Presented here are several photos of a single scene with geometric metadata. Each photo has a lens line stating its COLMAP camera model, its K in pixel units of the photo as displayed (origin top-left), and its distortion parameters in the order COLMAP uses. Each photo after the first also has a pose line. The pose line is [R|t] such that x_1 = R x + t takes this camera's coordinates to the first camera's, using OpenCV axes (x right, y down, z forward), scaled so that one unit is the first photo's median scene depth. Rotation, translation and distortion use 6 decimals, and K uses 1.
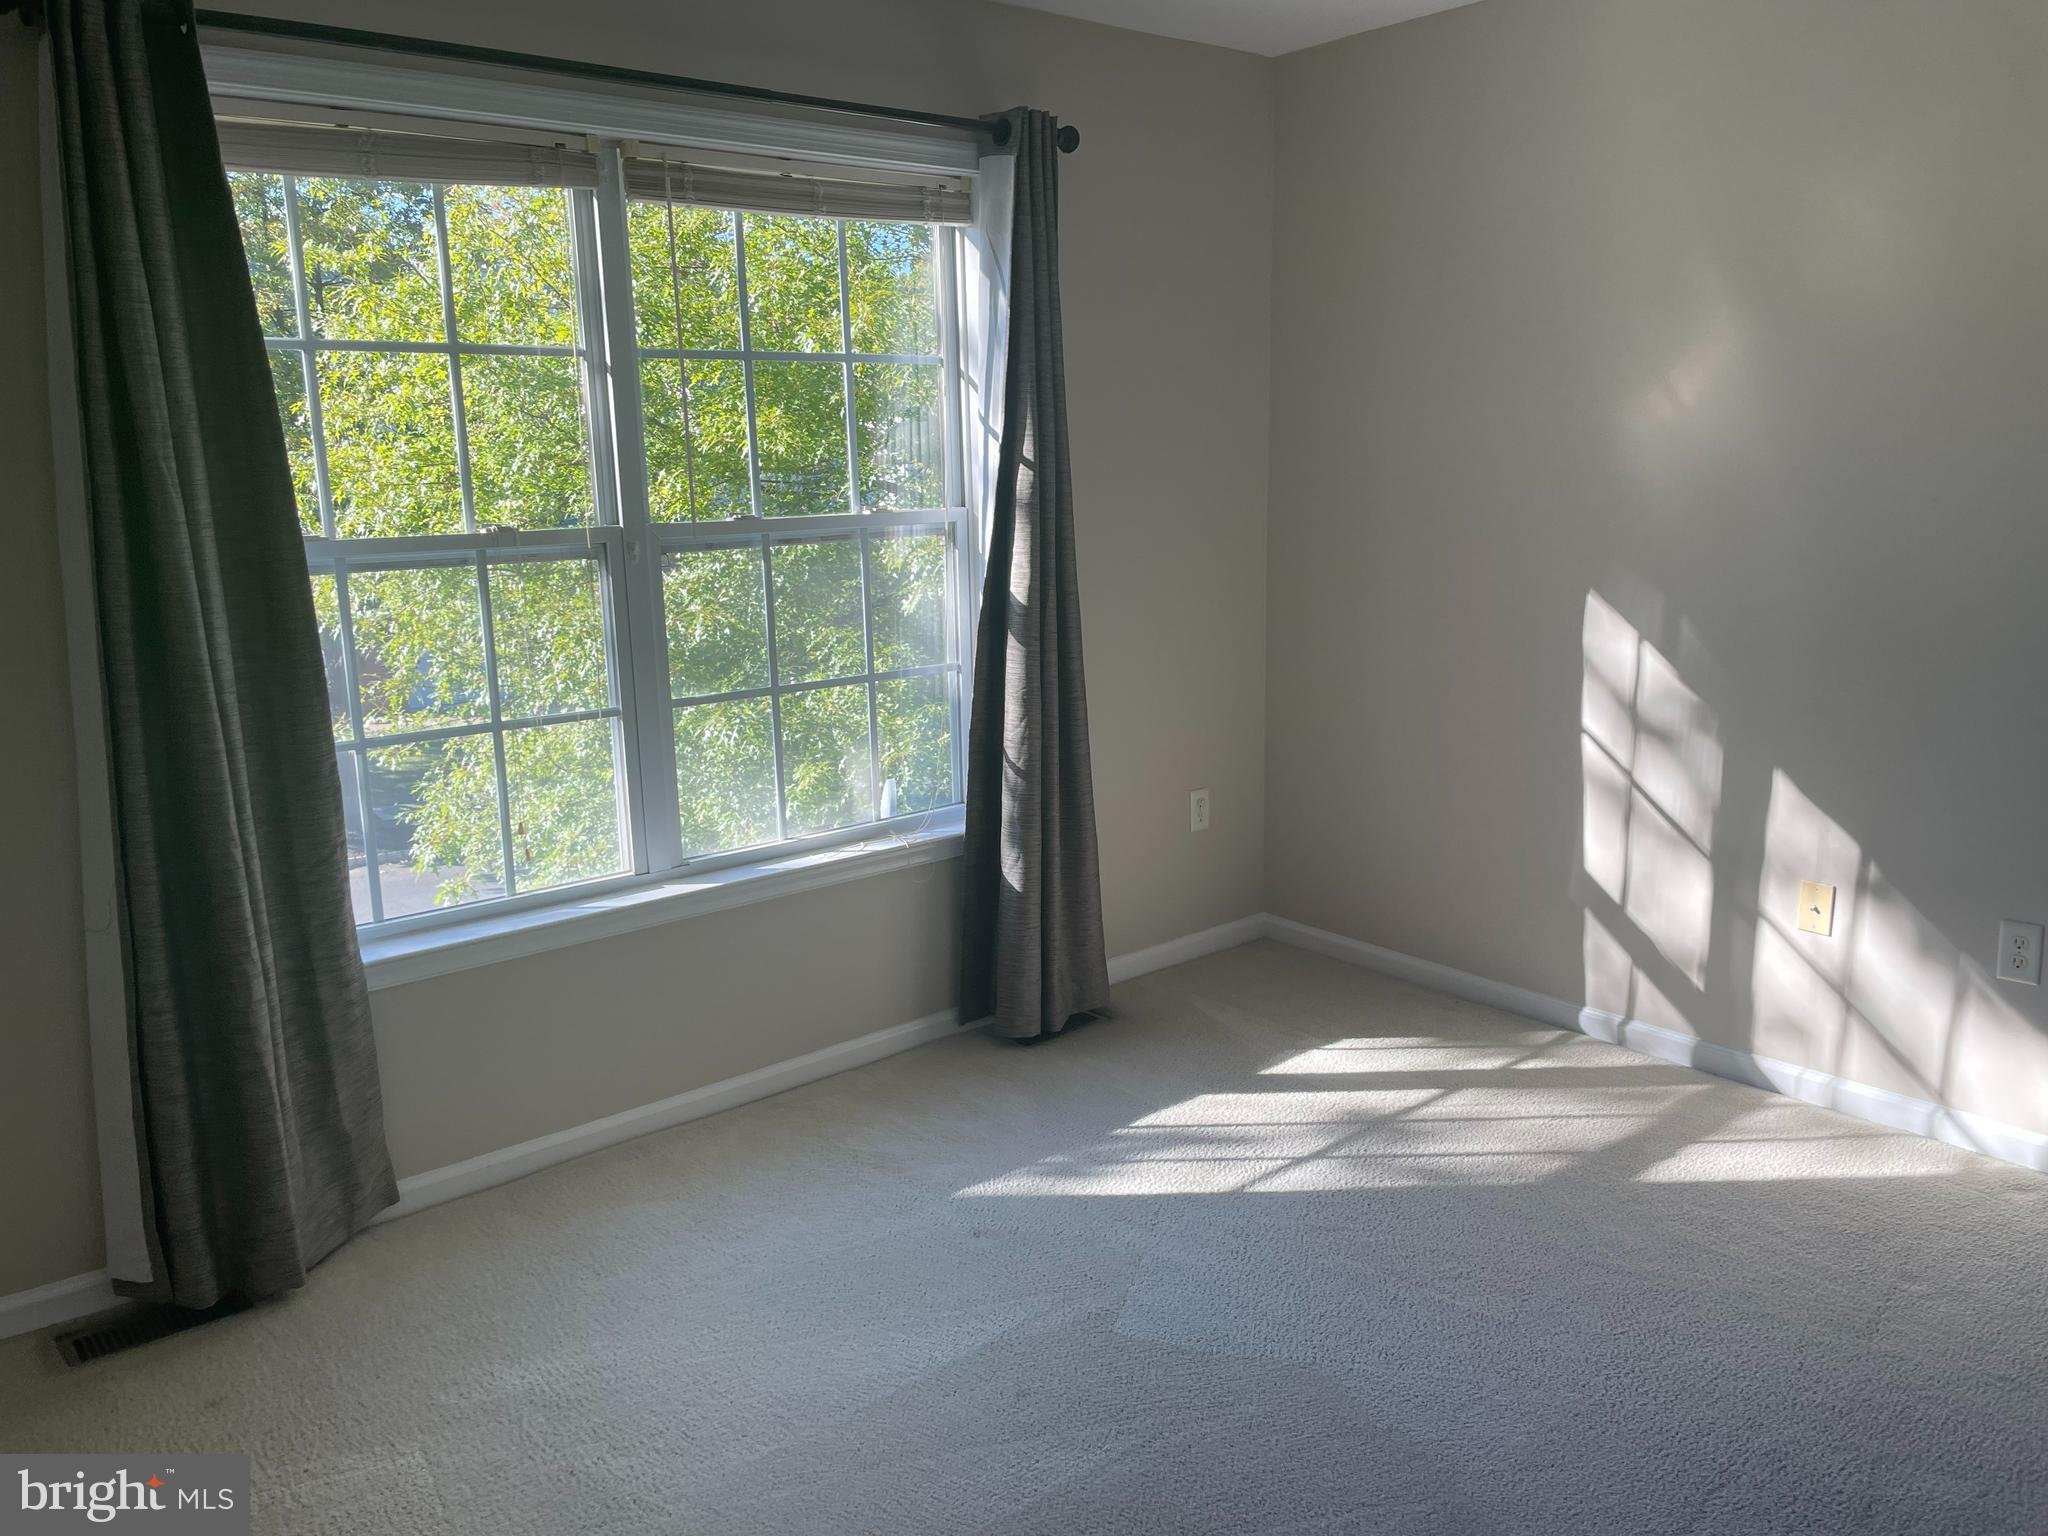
lens RADIAL K [[1555.6, 0, 1028.3], [0, 1555.6, 766.5], [0, 0, 1]] dist [-0.002569, -0.004225]
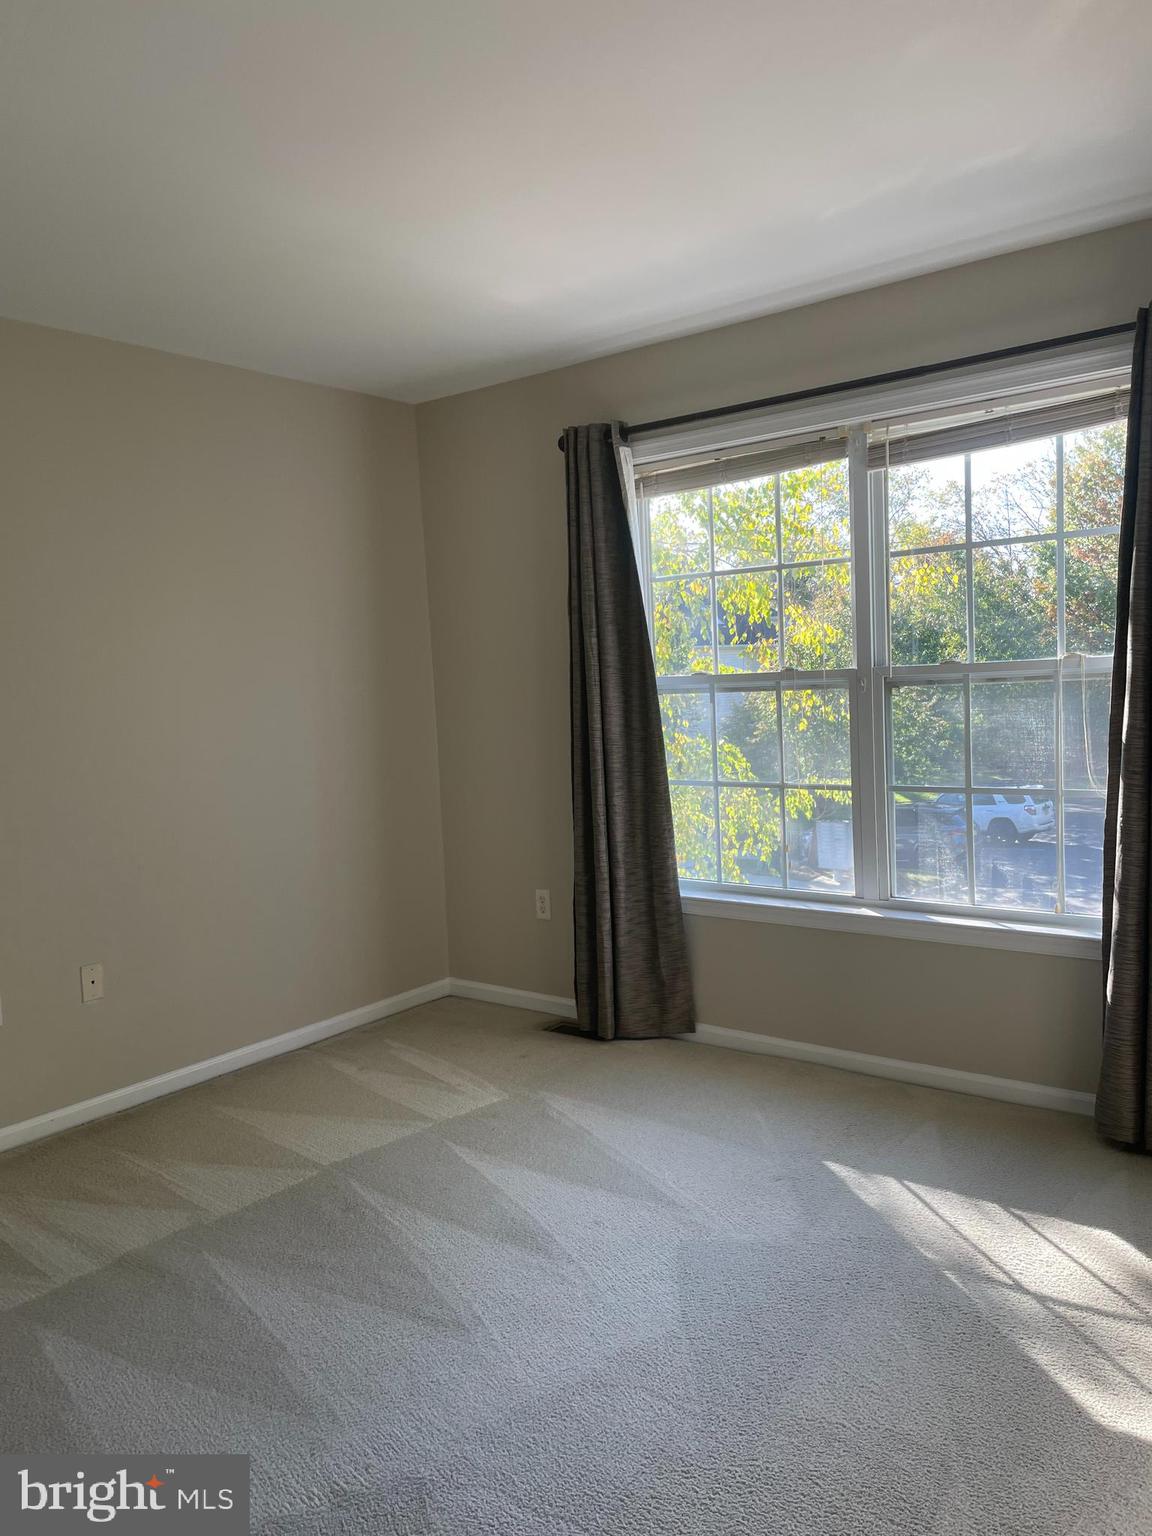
lens RADIAL K [[1166.7, 0, 578.5], [0, 1166.7, 771.8], [0, 0, 1]] dist [-0.002569, -0.004225]
pose [[0.165153, 0.085019, -0.982597, 0.896143], [-0.157402, 0.985780, 0.058838, -0.082828], [0.973627, 0.144946, 0.176187, 0.580214]]
